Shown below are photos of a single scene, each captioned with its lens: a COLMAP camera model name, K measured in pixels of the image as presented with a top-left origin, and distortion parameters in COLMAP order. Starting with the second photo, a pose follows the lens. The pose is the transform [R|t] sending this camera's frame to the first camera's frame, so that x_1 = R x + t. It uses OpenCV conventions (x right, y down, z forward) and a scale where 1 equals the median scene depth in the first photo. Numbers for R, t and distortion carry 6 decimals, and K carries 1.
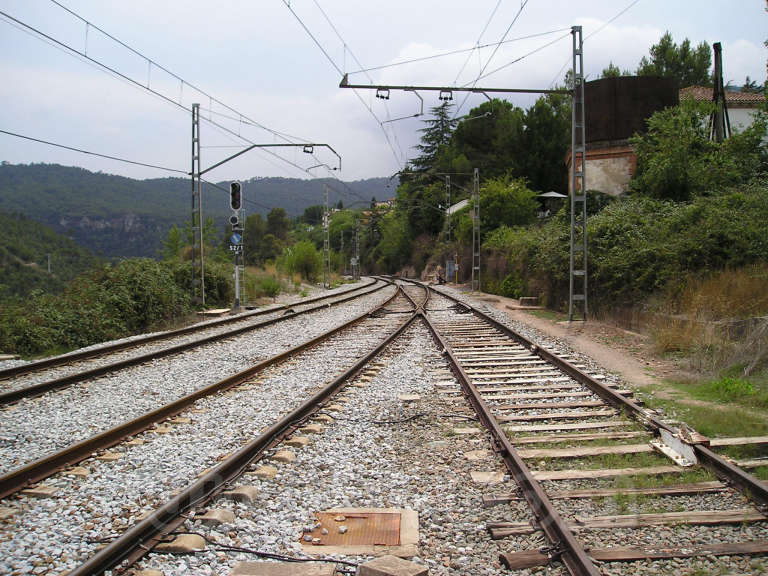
lens RADIAL K [[788.1, 0, 399.6], [0, 788.1, 286.8], [0, 0, 1]] dist [-0.129826, 0.090464]
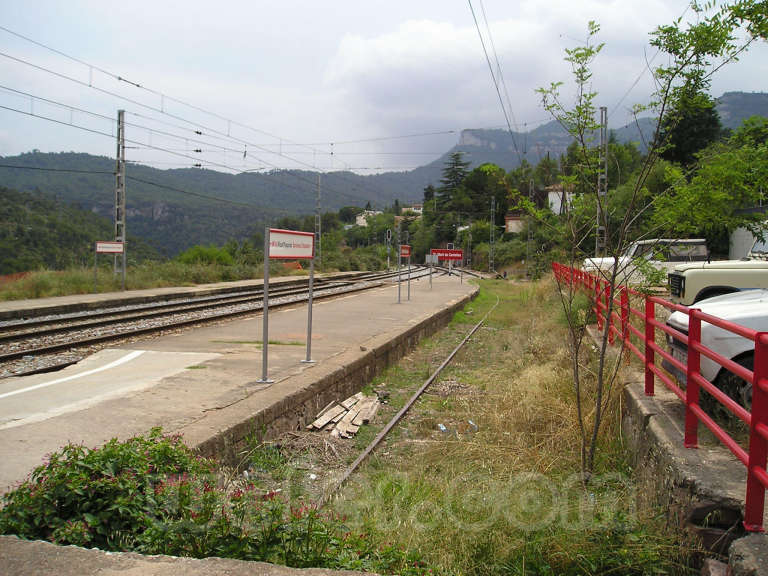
lens RADIAL K [[788.1, 0, 399.6], [0, 788.1, 286.8], [0, 0, 1]] dist [-0.129826, 0.090464]
pose [[0.999579, 0.025221, -0.014314, -0.043399], [-0.025091, 0.999643, 0.009190, 0.022185], [0.014540, -0.008827, 0.999855, -0.782959]]
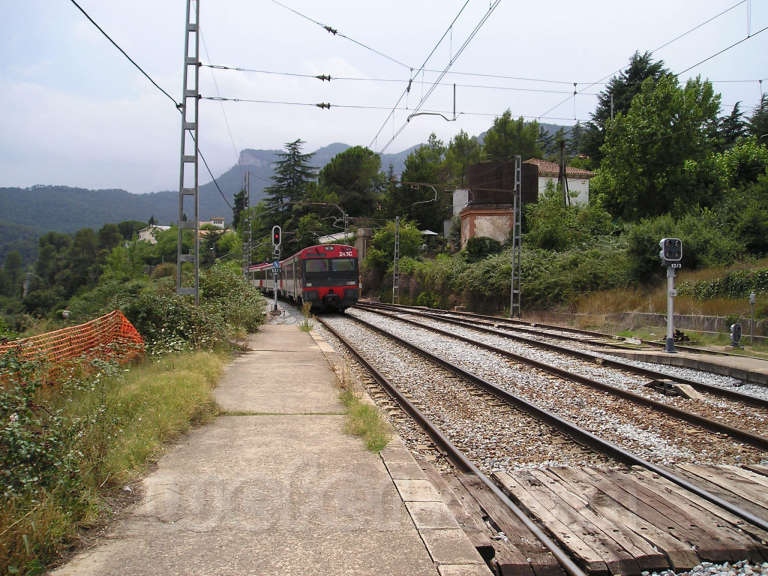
lens RADIAL K [[788.1, 0, 399.6], [0, 788.1, 286.8], [0, 0, 1]] dist [-0.129826, 0.090464]
pose [[0.964302, 0.021233, 0.263951, -0.141065], [-0.015001, 0.999560, -0.025603, 0.005999], [-0.264378, 0.020730, 0.964196, -0.188100]]
